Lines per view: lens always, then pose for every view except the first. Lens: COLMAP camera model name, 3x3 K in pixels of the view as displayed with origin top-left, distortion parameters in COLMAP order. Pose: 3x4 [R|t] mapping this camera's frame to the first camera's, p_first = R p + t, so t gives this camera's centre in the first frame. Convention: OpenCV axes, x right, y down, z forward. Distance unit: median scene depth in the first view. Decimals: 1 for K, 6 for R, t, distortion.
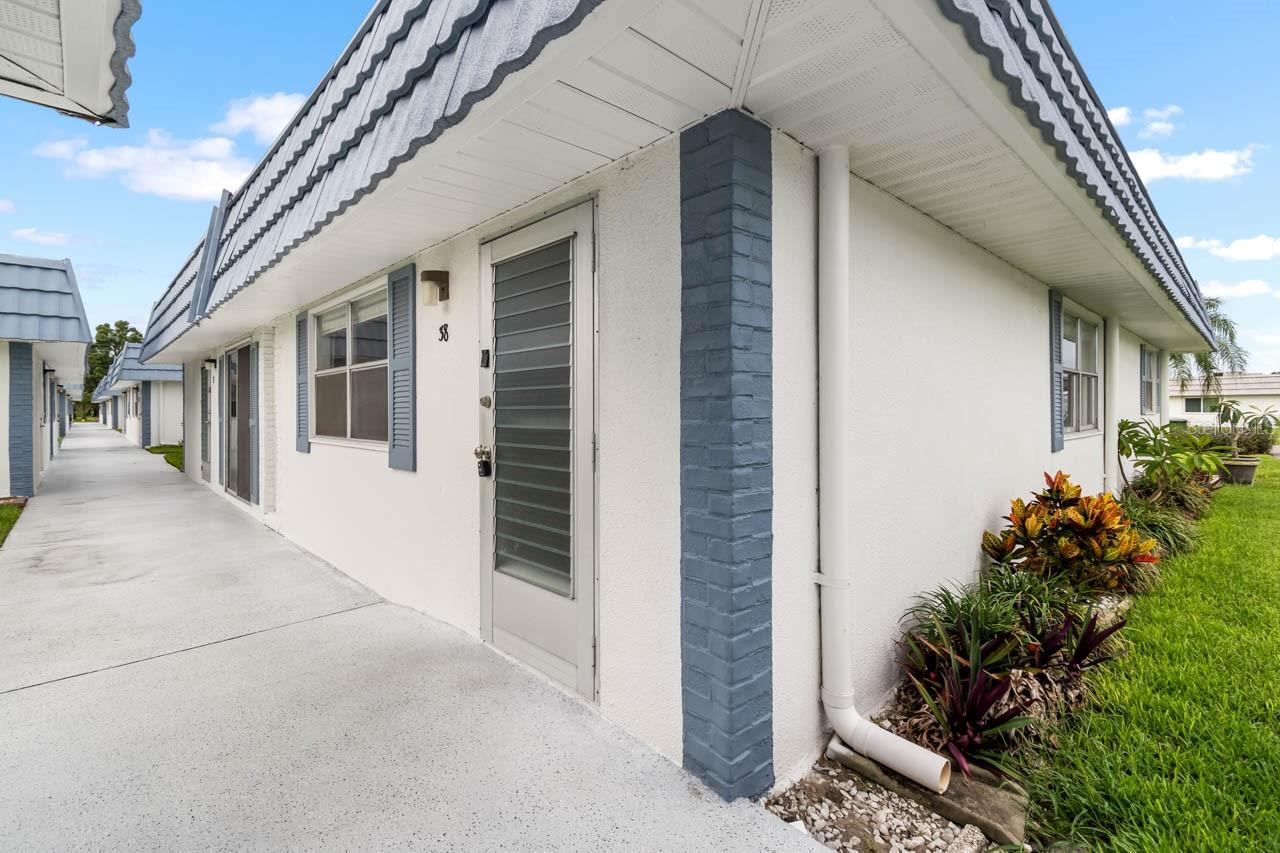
lens RADIAL K [[596.5, 0, 653.6], [0, 596.5, 407.7], [0, 0, 1]] dist [0.005245, -0.000377]
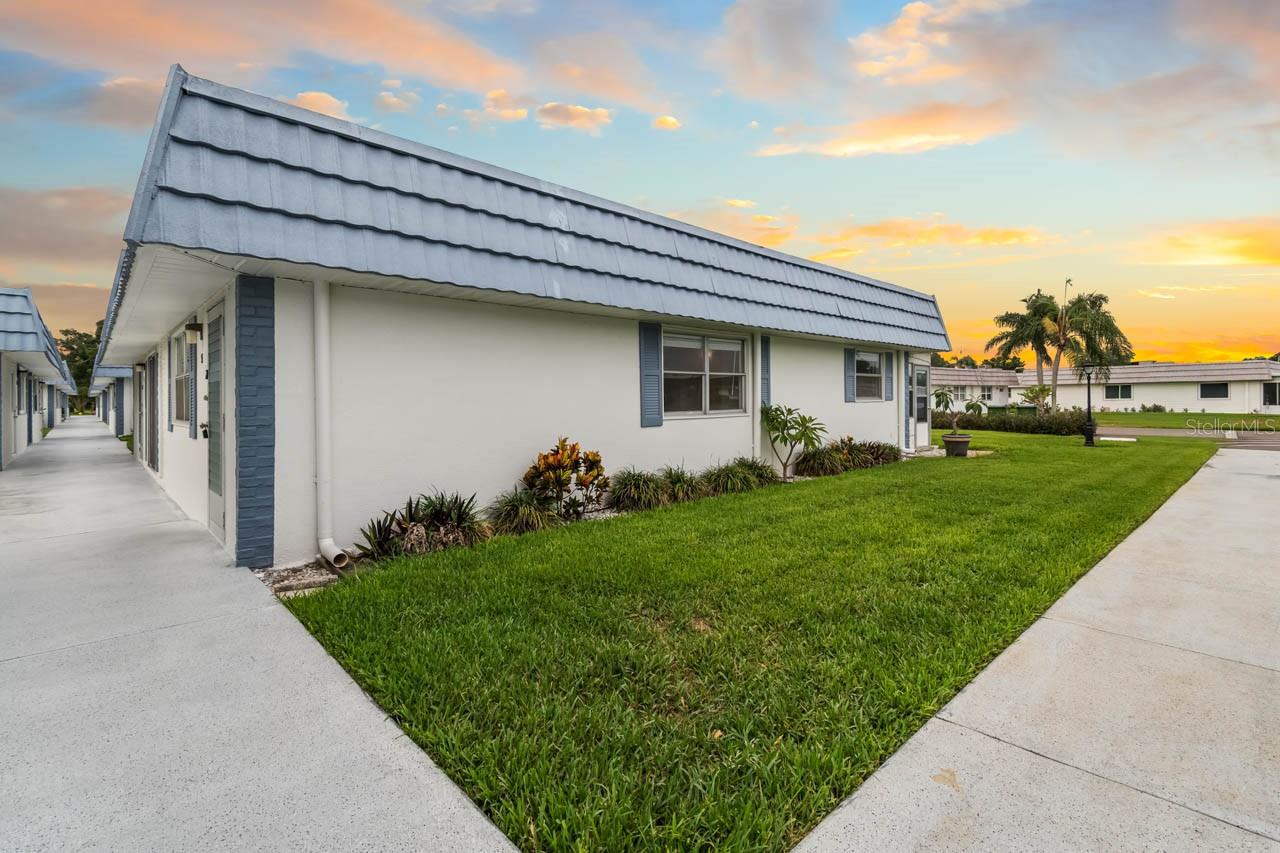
lens RADIAL K [[596.5, 0, 647.8], [0, 596.5, 397.1], [0, 0, 1]] dist [0.005245, -0.000377]
pose [[0.999951, -0.006077, -0.007818, 0.273806], [0.006070, 0.999981, -0.000883, -0.000786], [0.007824, 0.000835, 0.999969, -0.210768]]
